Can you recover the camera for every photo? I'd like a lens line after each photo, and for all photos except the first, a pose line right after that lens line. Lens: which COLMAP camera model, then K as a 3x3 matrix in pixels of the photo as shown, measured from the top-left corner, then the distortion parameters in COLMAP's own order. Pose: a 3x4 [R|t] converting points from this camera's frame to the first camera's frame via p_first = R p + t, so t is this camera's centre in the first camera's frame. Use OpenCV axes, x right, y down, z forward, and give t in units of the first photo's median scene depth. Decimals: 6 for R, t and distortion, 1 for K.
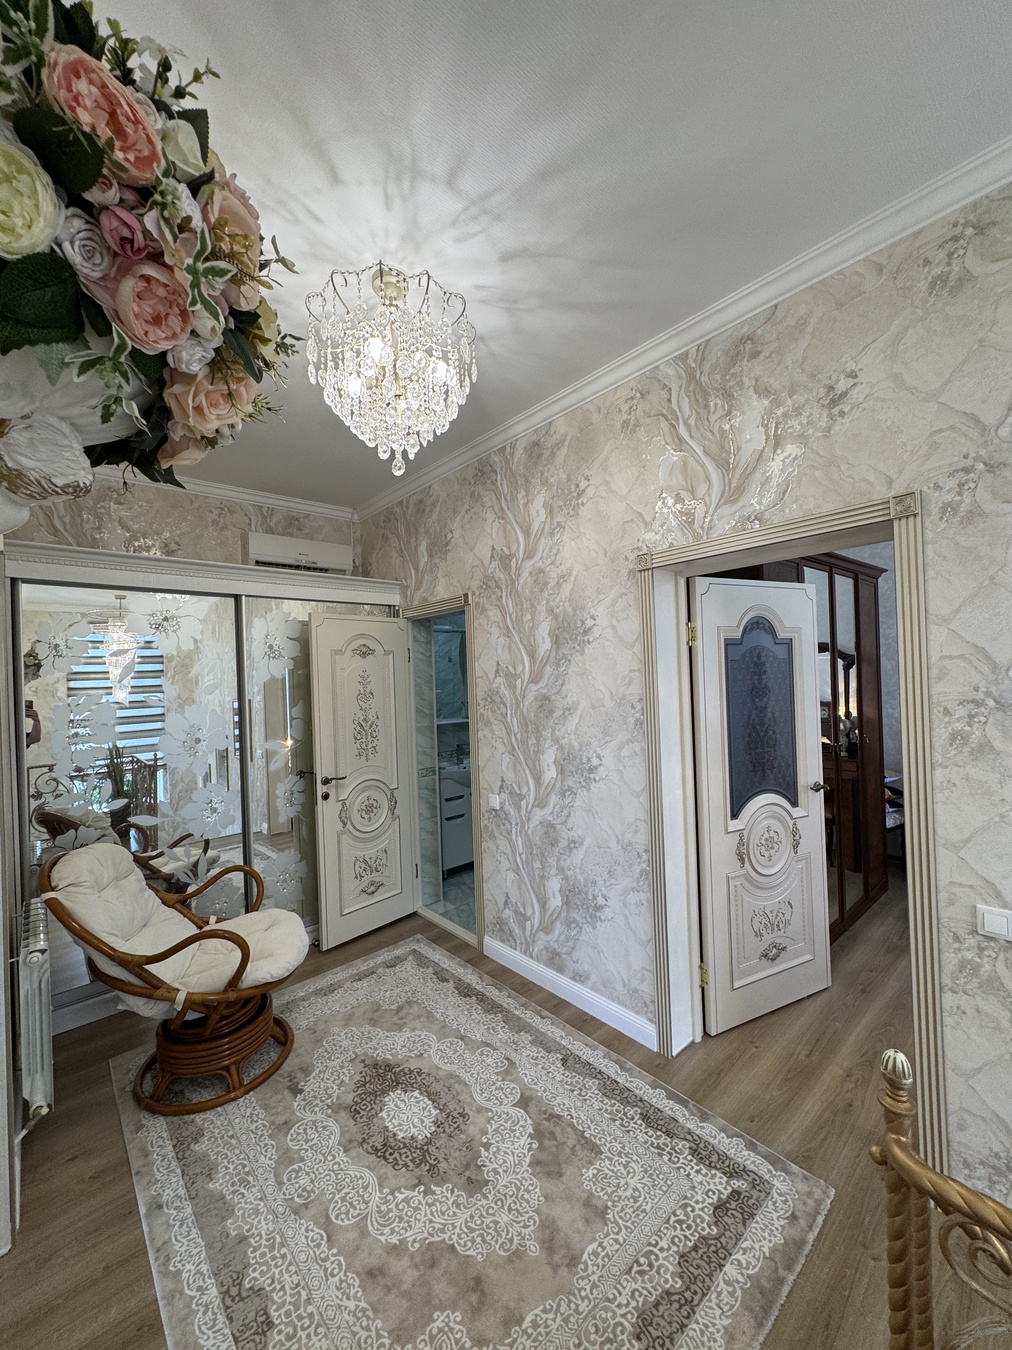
lens RADIAL K [[537.7, 0, 506.0], [0, 537.7, 674.4], [0, 0, 1]] dist [-0.003484, 0.000931]
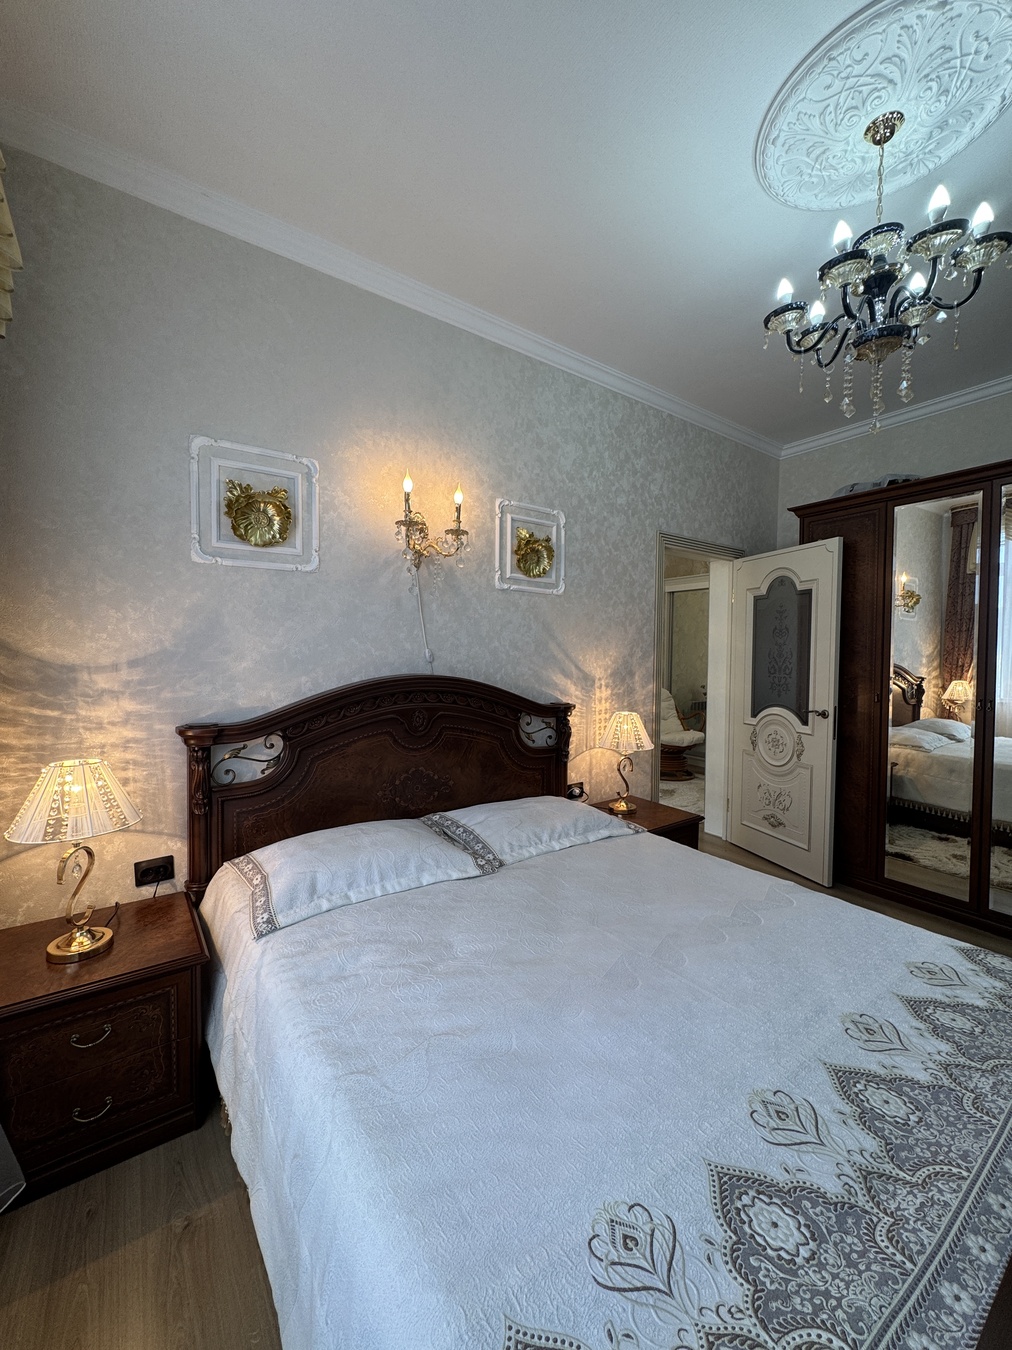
lens RADIAL K [[537.7, 0, 506.0], [0, 537.7, 674.4], [0, 0, 1]] dist [-0.003484, 0.000931]
pose [[-0.107020, 0.074875, -0.991434, 2.499491], [0.005530, 0.997190, 0.074713, 0.043350], [0.994241, 0.002513, -0.107133, 0.600510]]
